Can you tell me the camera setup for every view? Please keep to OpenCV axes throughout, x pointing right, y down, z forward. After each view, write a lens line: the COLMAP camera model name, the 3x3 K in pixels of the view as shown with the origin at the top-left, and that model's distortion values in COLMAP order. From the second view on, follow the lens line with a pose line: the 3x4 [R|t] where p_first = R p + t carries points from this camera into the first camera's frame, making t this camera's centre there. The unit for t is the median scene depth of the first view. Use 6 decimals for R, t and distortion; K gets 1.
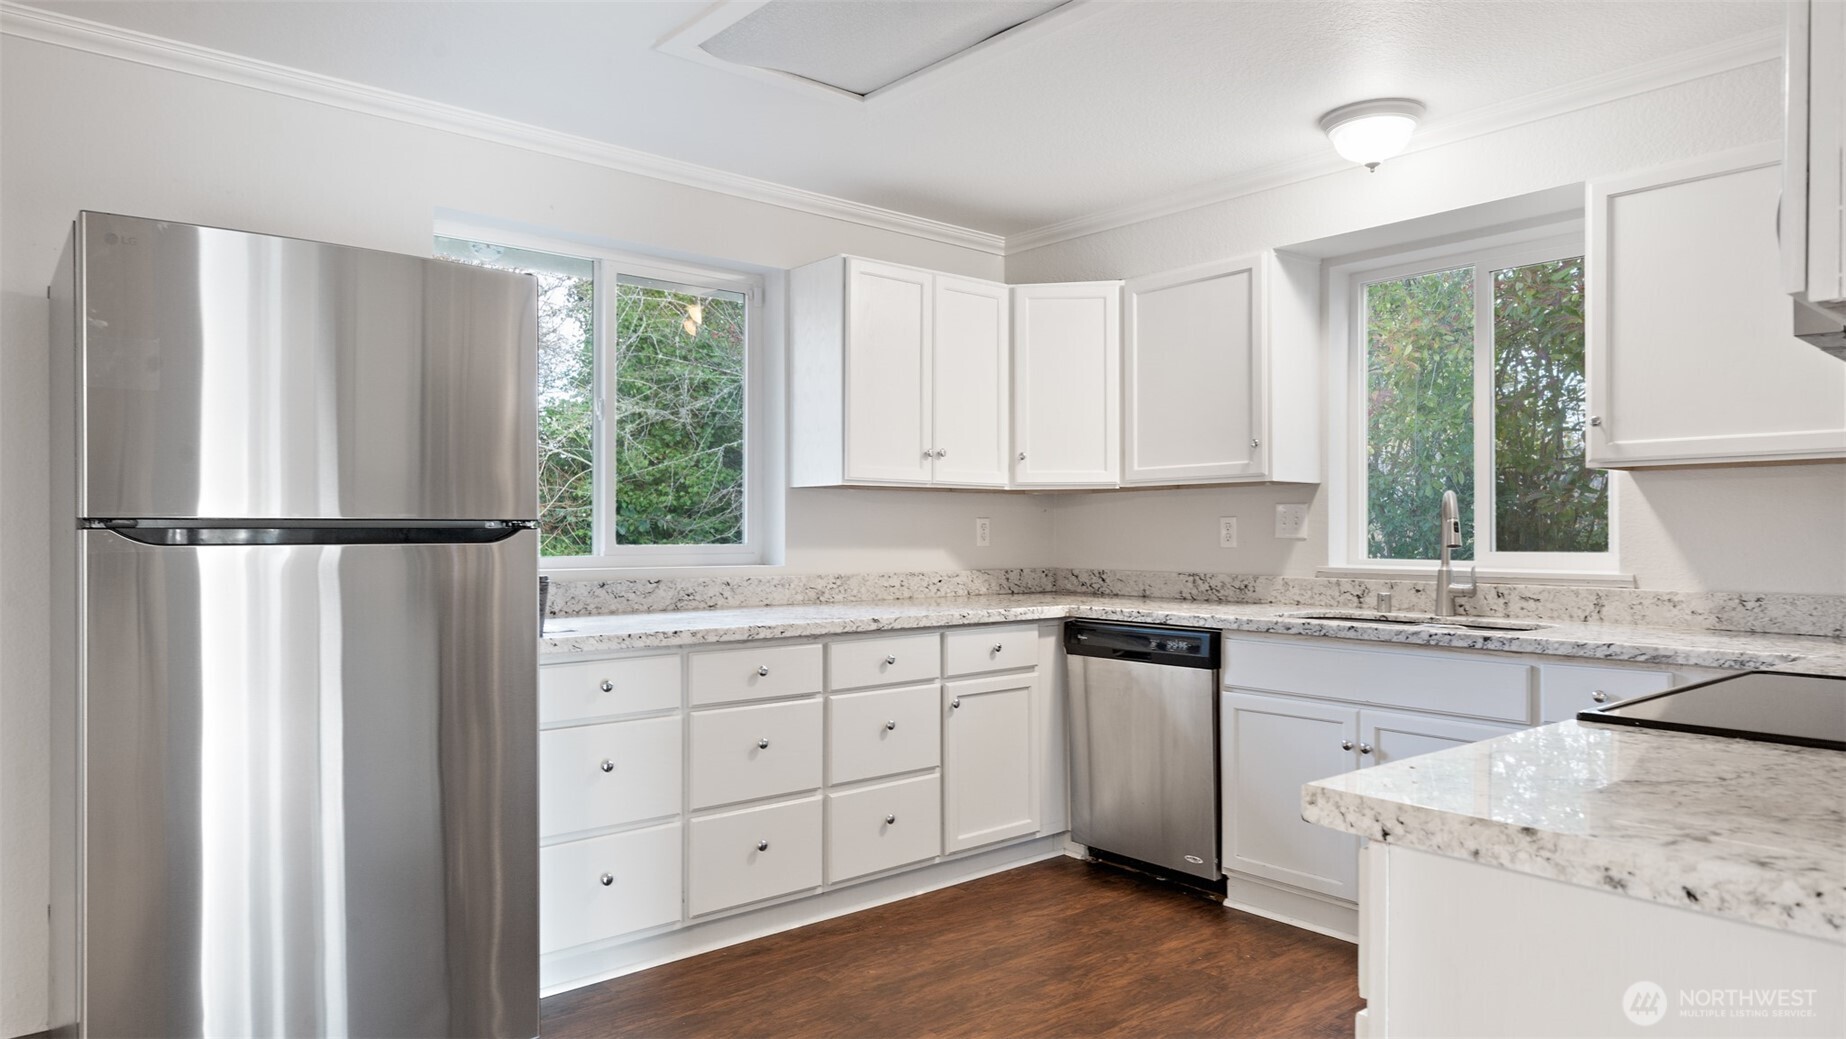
lens RADIAL K [[1159.6, 0, 915.6], [0, 1159.6, 528.6], [0, 0, 1]] dist [0.004101, 0.001386]
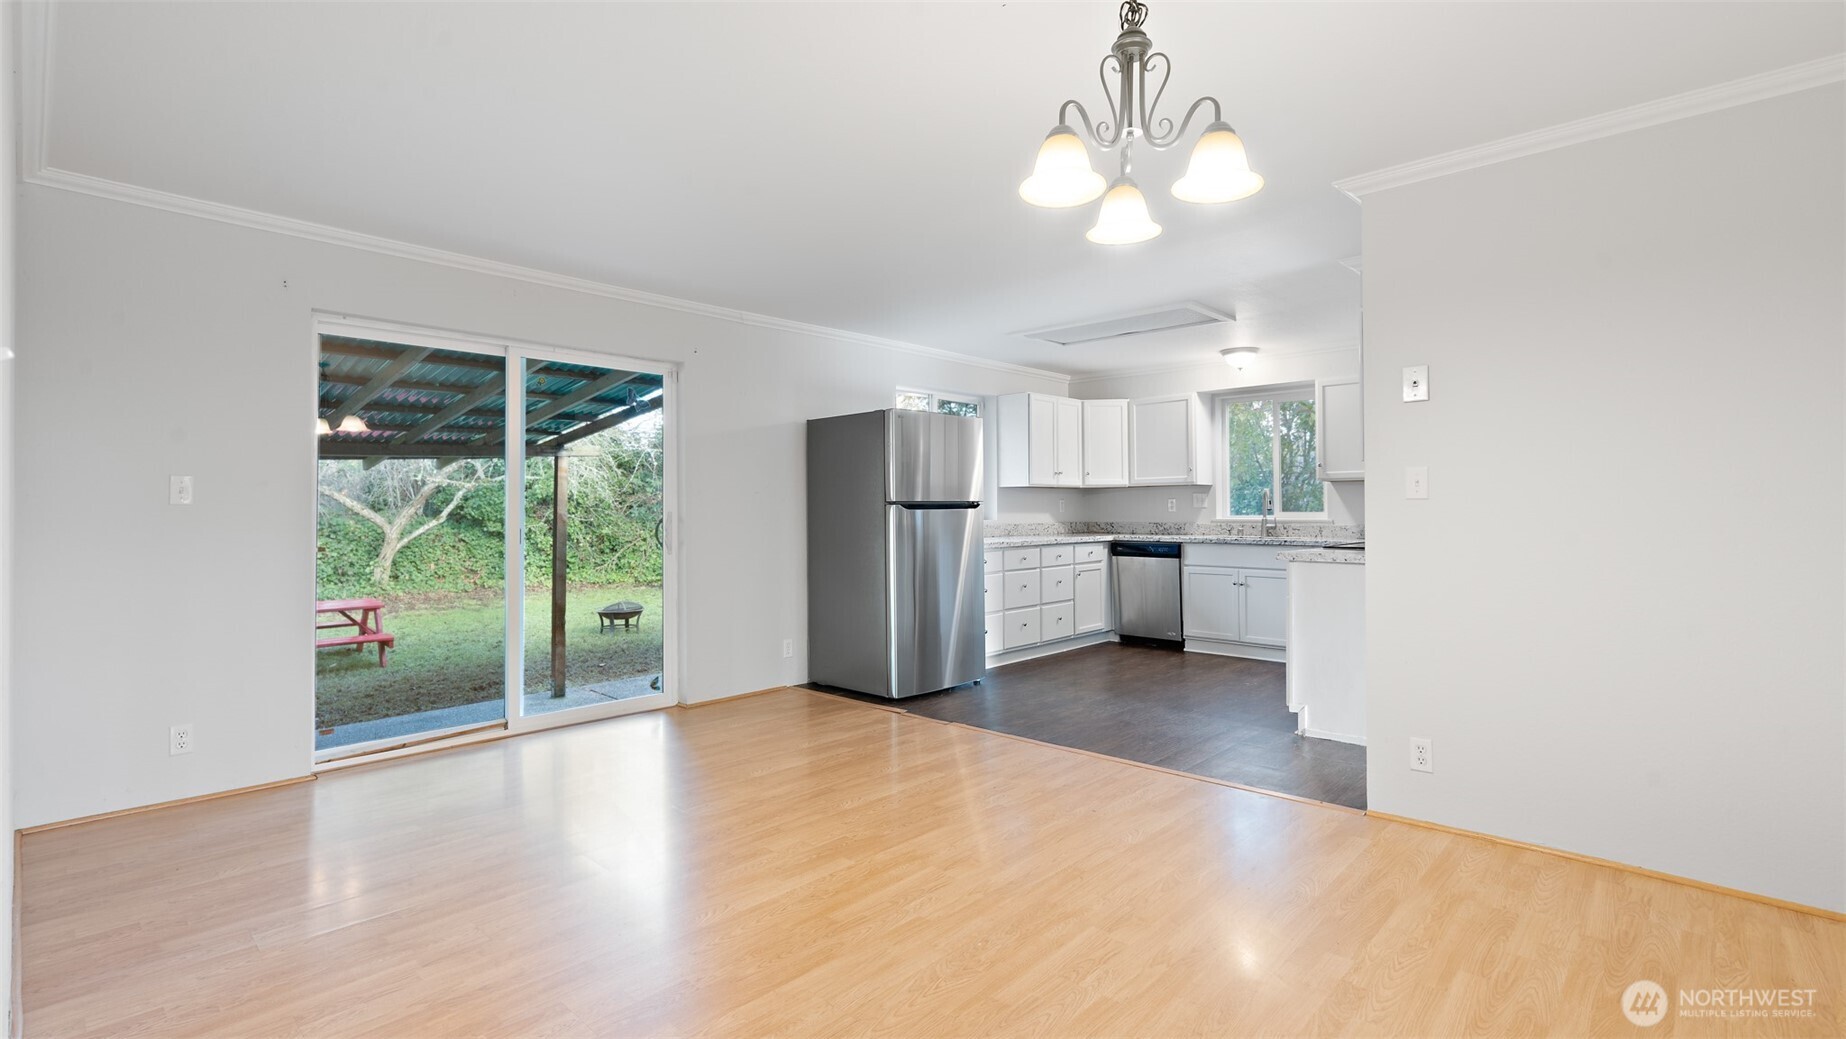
lens RADIAL K [[856.6, 0, 923.3], [0, 856.6, 499.7], [0, 0, 1]] dist [-0.000333, -0.000289]
pose [[0.992912, -0.003941, 0.118784, -0.518869], [0.004878, 0.999959, -0.007594, 0.003250], [-0.118750, 0.008120, 0.992891, -0.797161]]
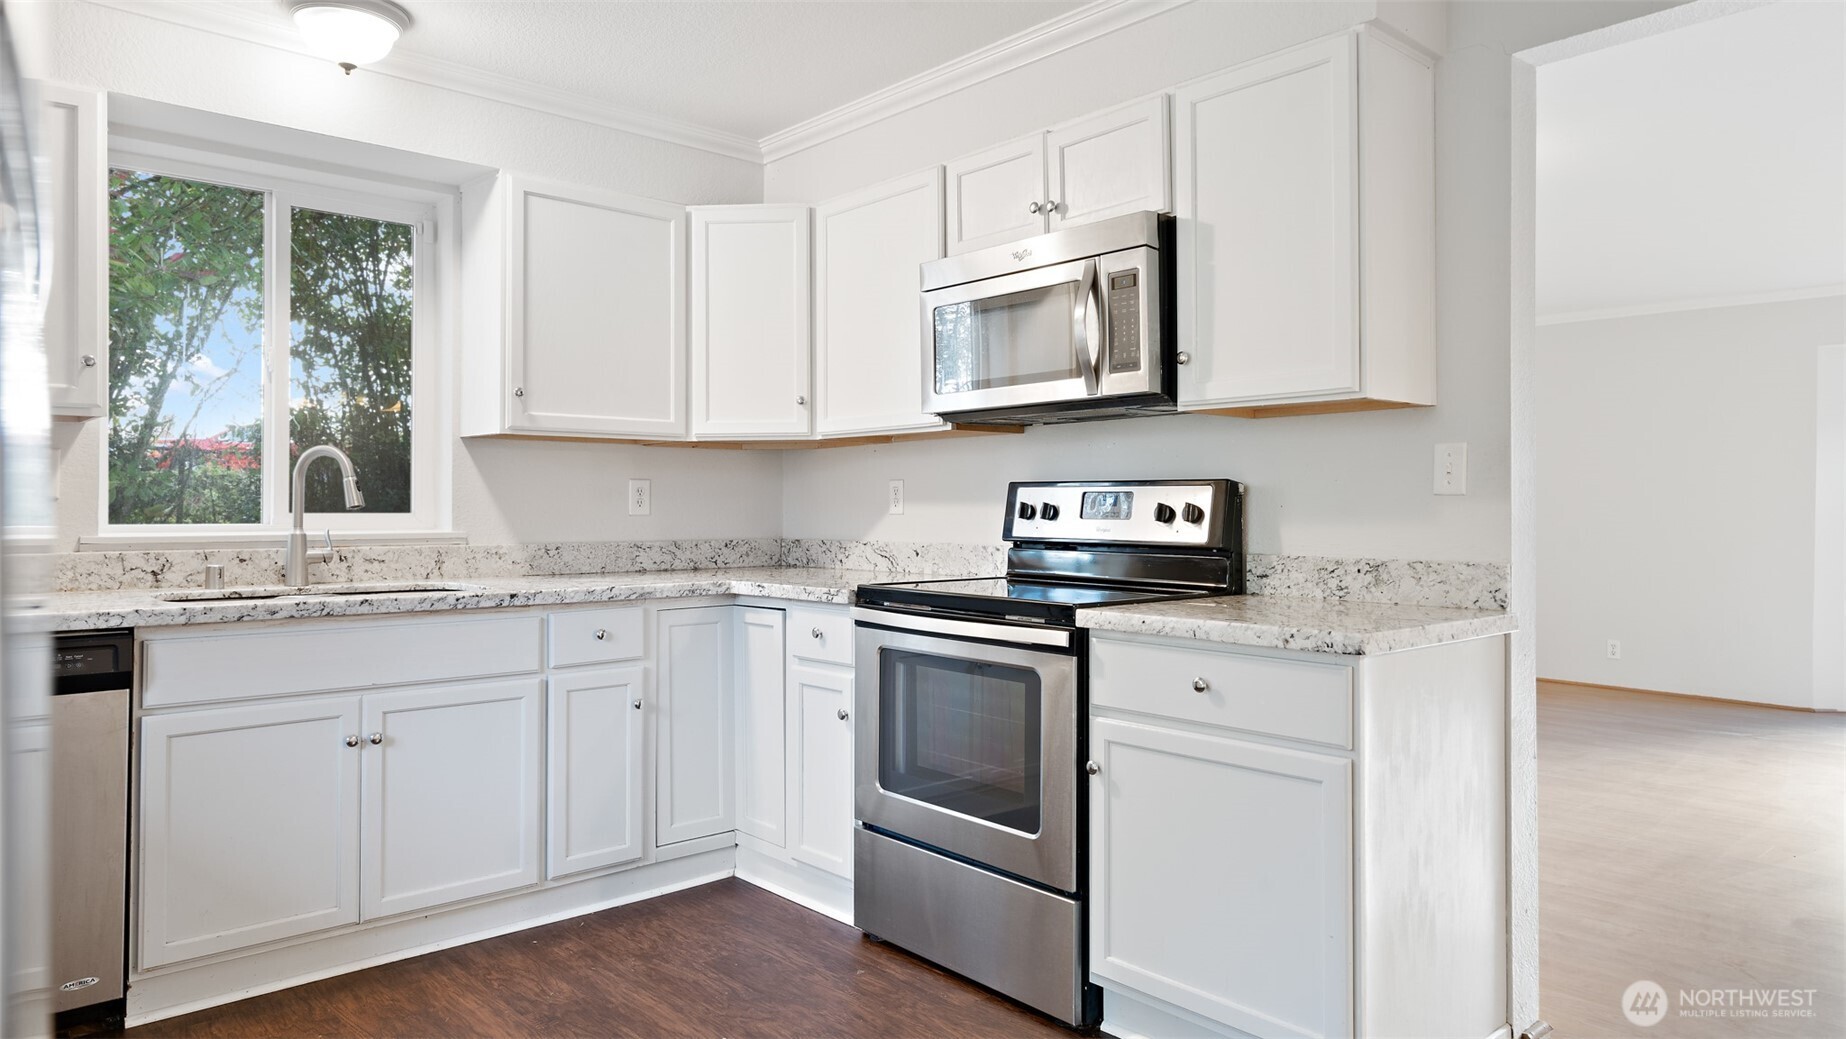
lens RADIAL K [[1159.6, 0, 924.3], [0, 1159.6, 490.1], [0, 0, 1]] dist [0.004101, 0.001386]
pose [[-0.035662, 0.011616, 0.999296, -0.437931], [-0.007419, 0.999902, -0.011888, 0.008967], [-0.999336, -0.007838, -0.035573, 0.542819]]
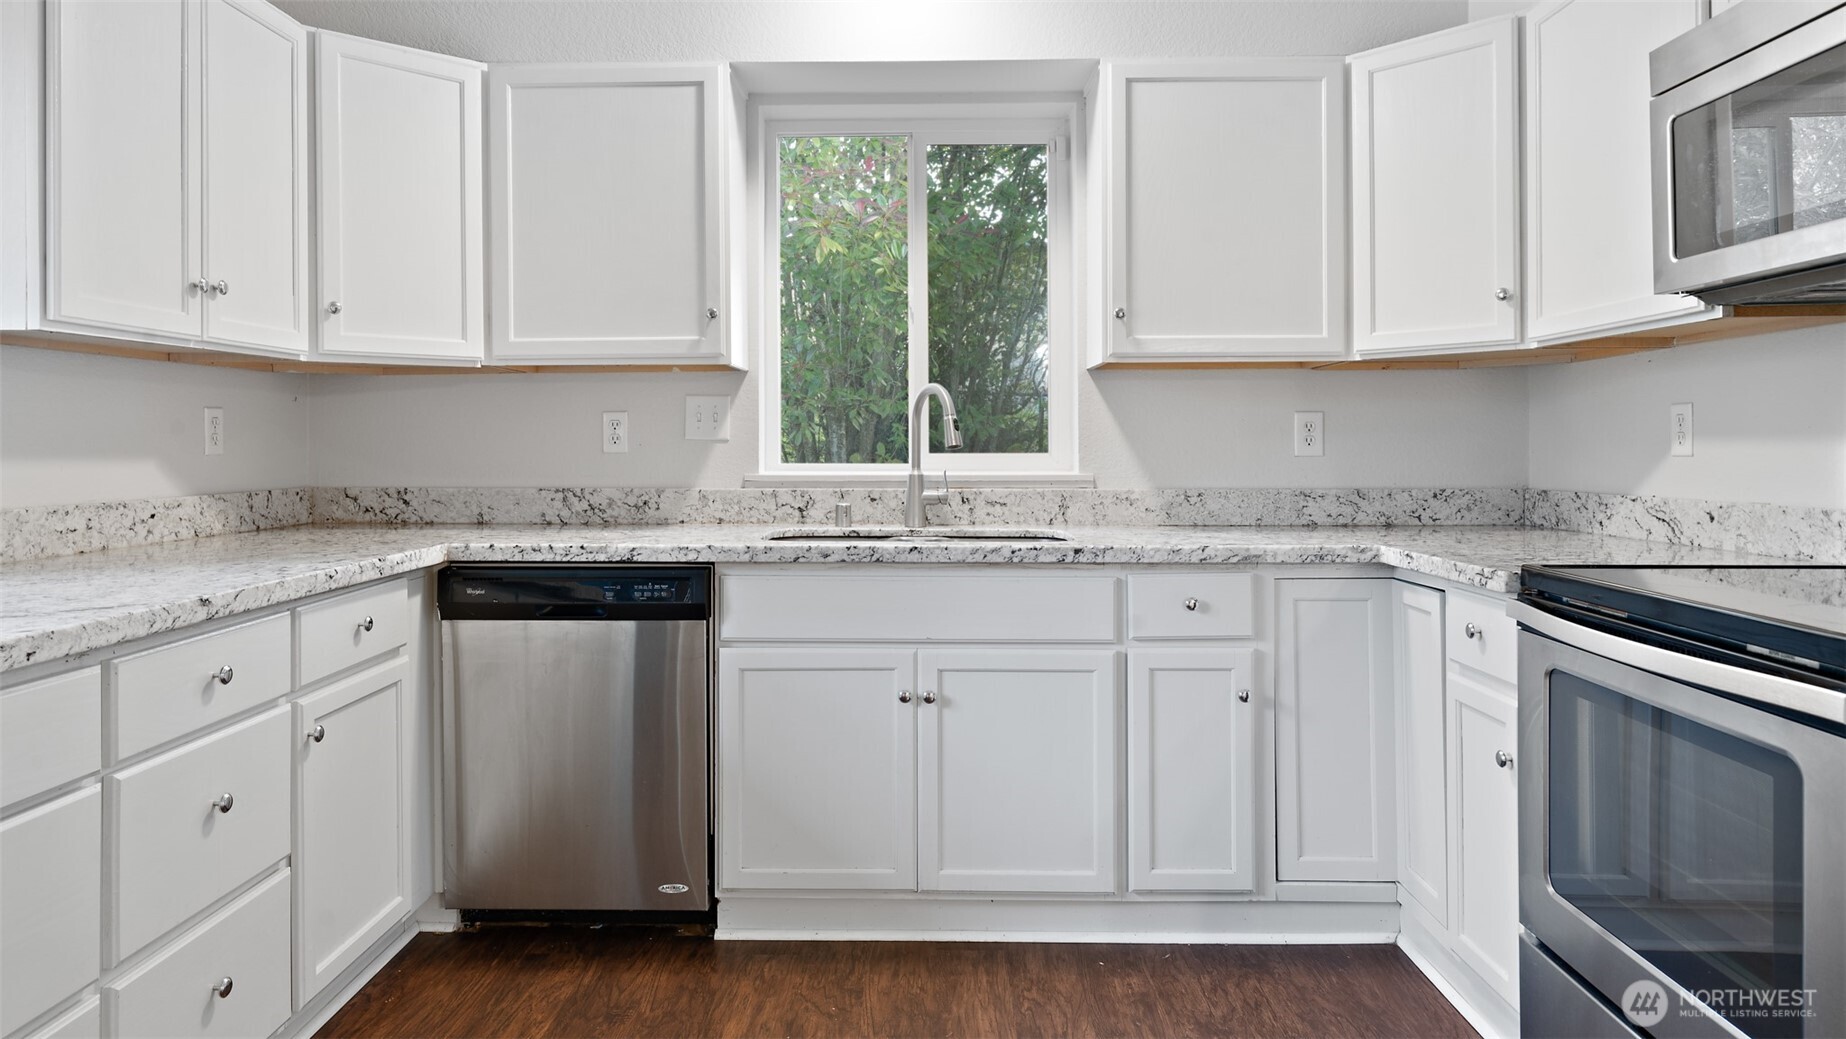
lens RADIAL K [[1159.6, 0, 916.9], [0, 1159.6, 440.5], [0, 0, 1]] dist [0.004101, 0.001386]
pose [[0.658328, -0.000825, 0.752730, -0.197187], [-0.000462, 0.999999, 0.001499, 0.008549], [-0.752731, -0.001335, 0.658327, 0.415507]]
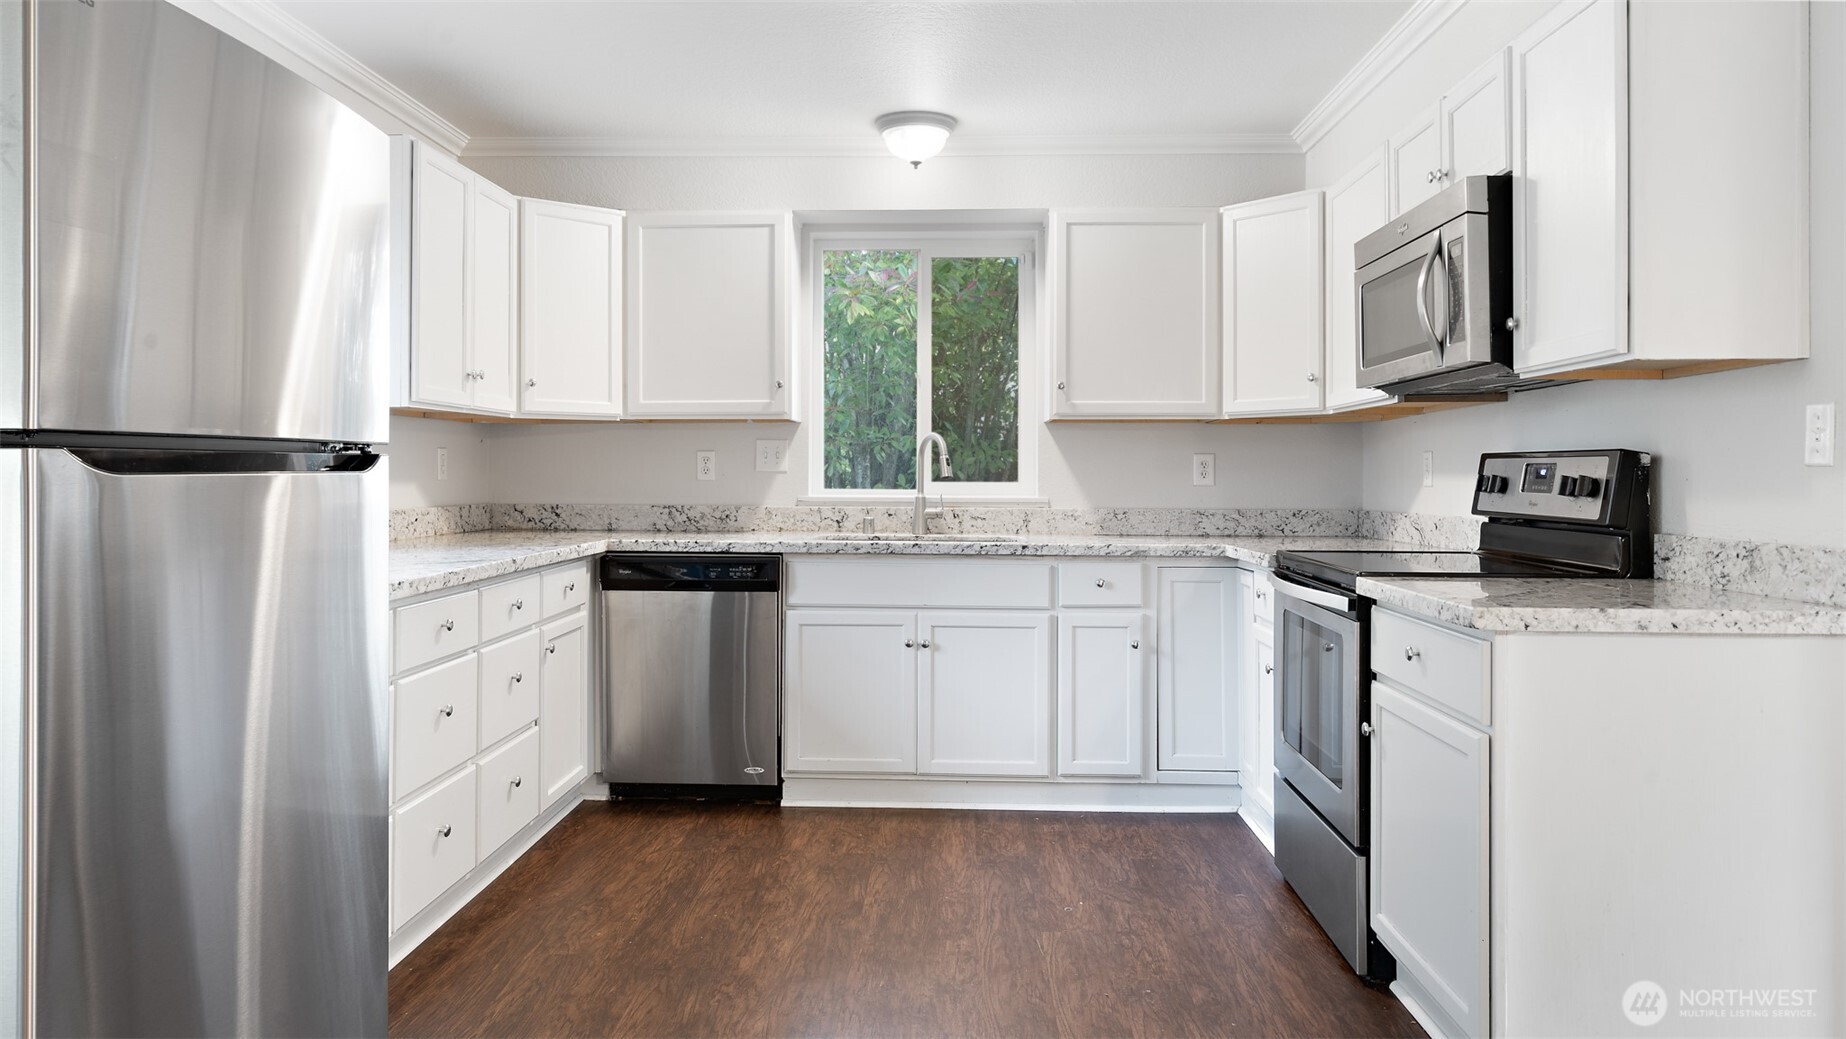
lens RADIAL K [[1235.6, 0, 927.3], [0, 1235.6, 458.6], [0, 0, 1]] dist [-0.000046, 0.000874]
pose [[0.669479, 0.010131, 0.742762, -0.501231], [-0.006437, 0.999949, -0.007837, 0.005153], [-0.742803, 0.000465, 0.669510, 0.115917]]
